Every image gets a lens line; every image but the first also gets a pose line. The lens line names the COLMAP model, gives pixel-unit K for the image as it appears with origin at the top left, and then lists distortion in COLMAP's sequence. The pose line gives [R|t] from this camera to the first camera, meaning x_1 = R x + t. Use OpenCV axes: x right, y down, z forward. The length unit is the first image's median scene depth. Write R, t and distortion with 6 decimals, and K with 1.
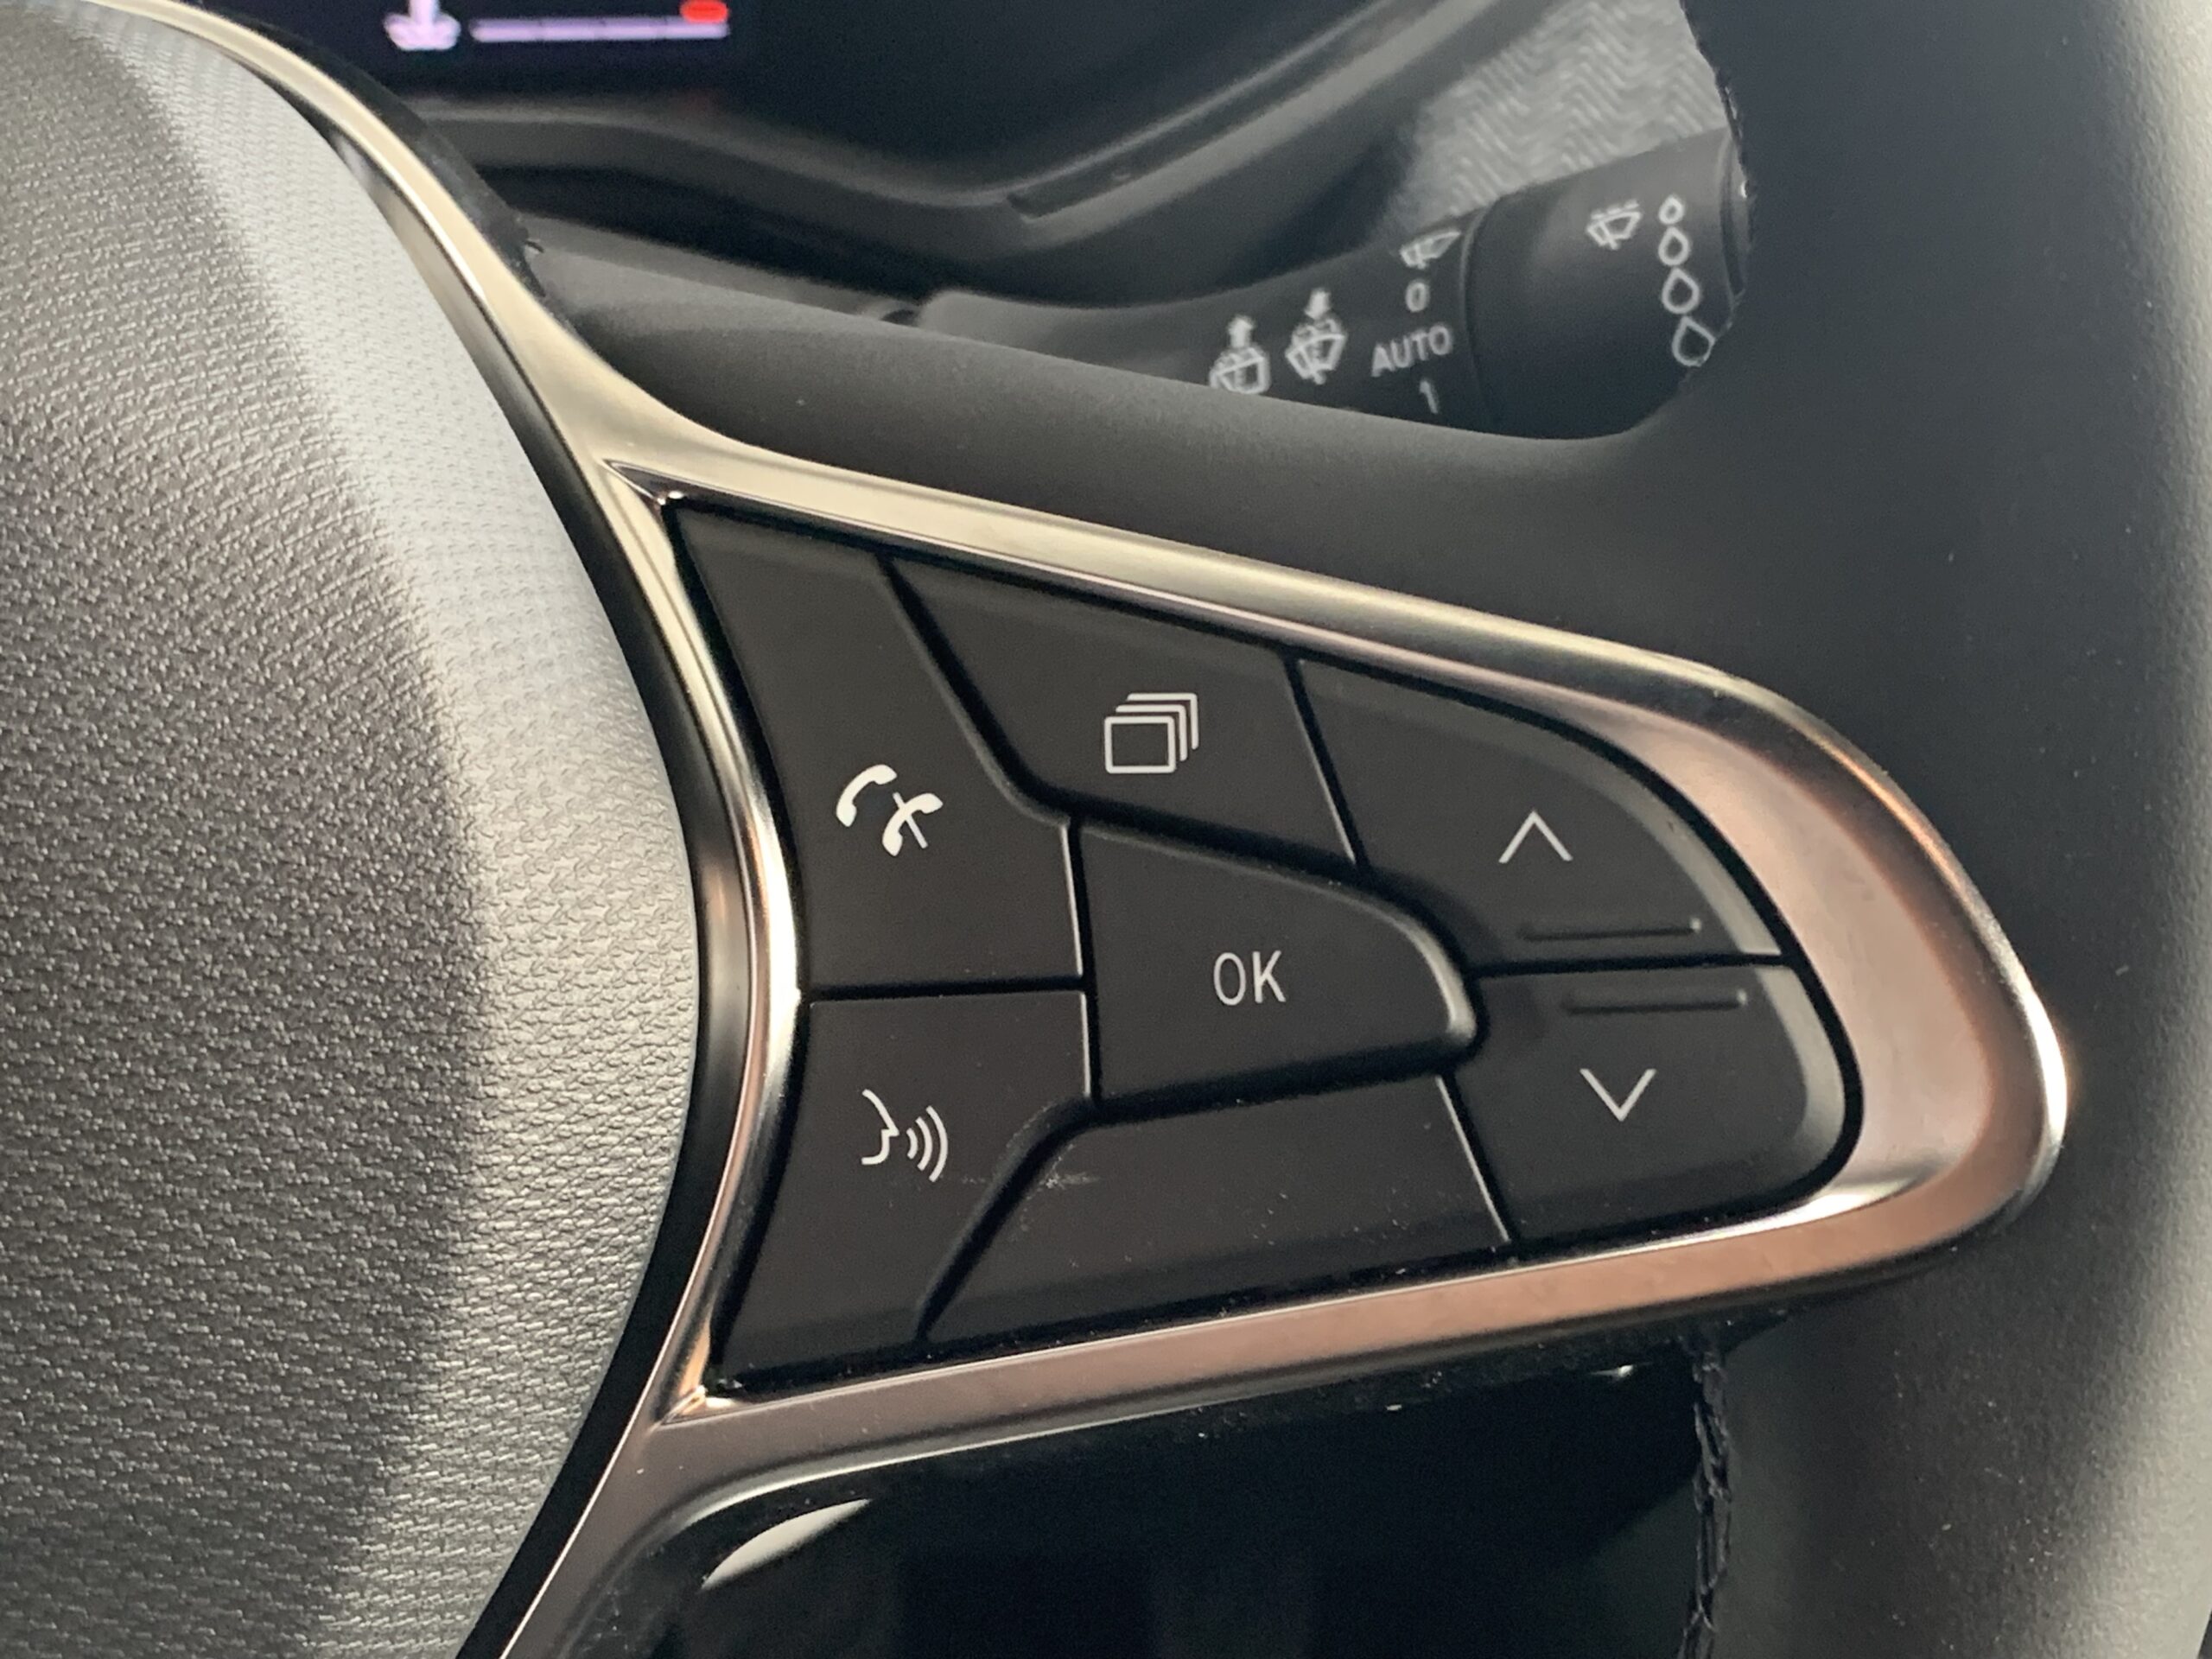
lens RADIAL K [[3379.8, 0, 1103.4], [0, 3379.8, 832.1], [0, 0, 1]] dist [0.064982, 0.000000]
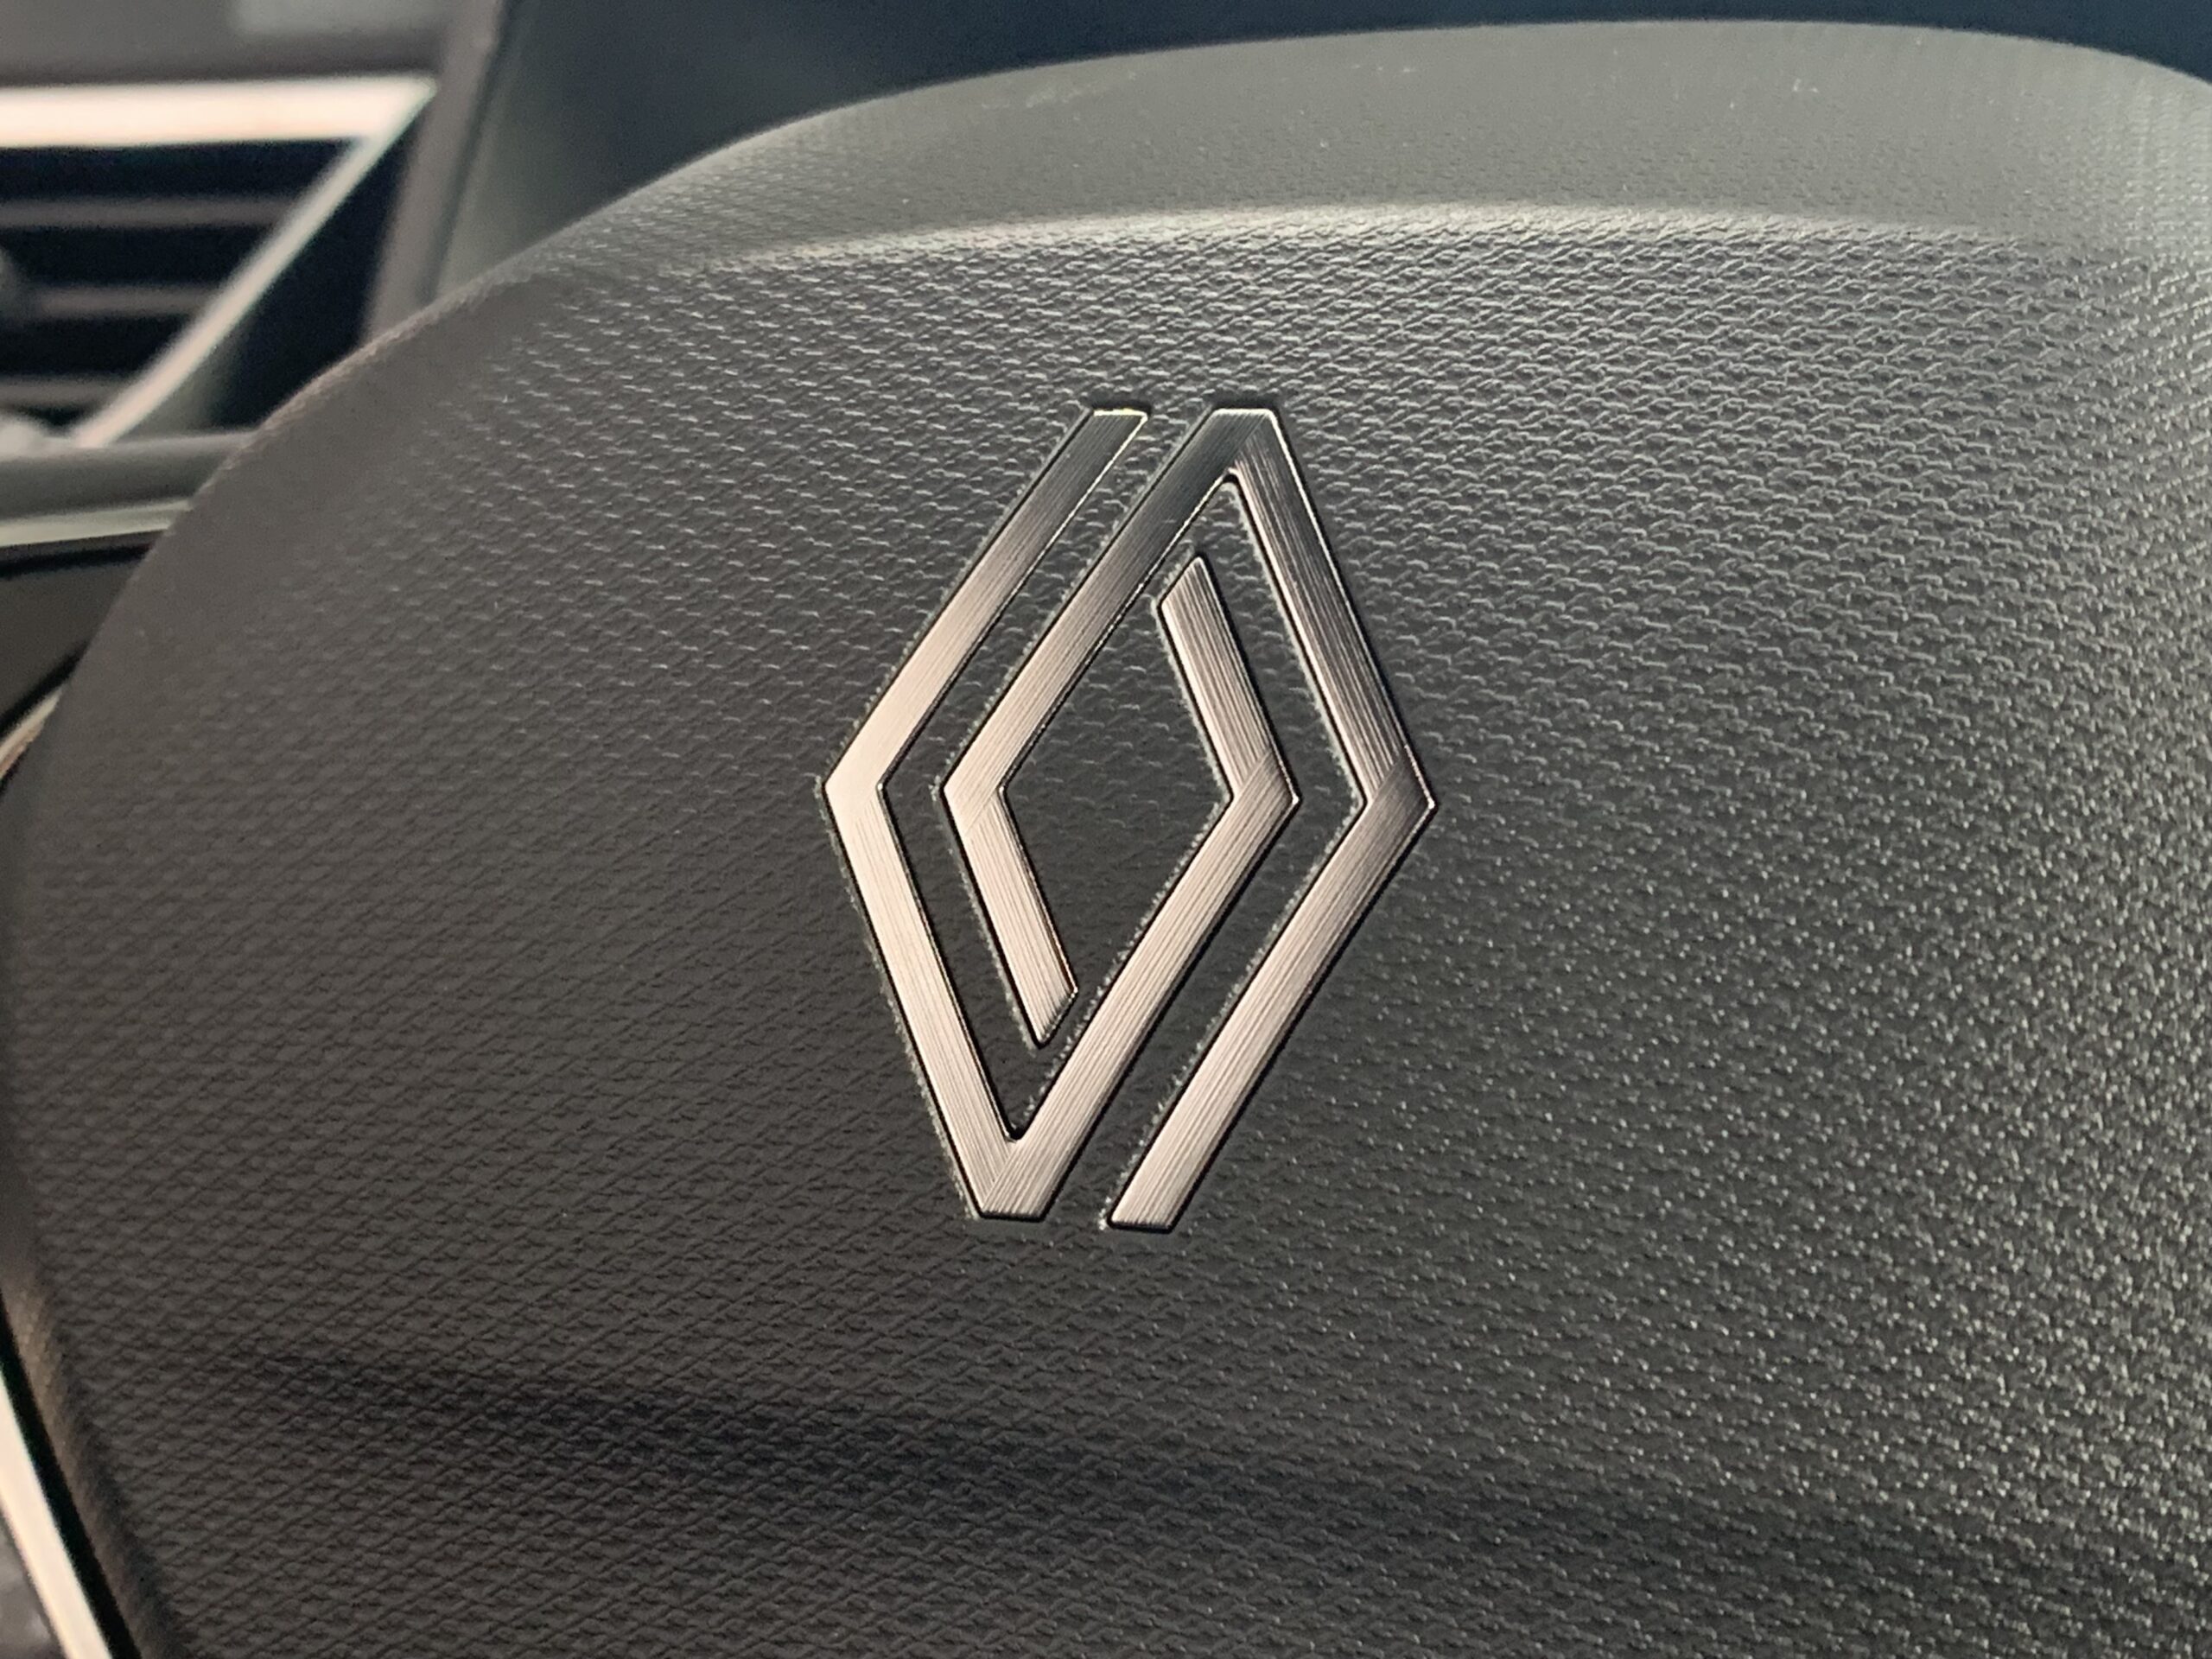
lens RADIAL K [[3379.8, 0, 1107.8], [0, 3379.8, 827.8], [0, 0, 1]] dist [0.064982, 0.000000]
pose [[0.940540, 0.095314, -0.326036, -0.273346], [-0.207028, 0.921803, -0.327747, 0.365086], [0.269302, 0.375758, 0.886726, 0.189604]]
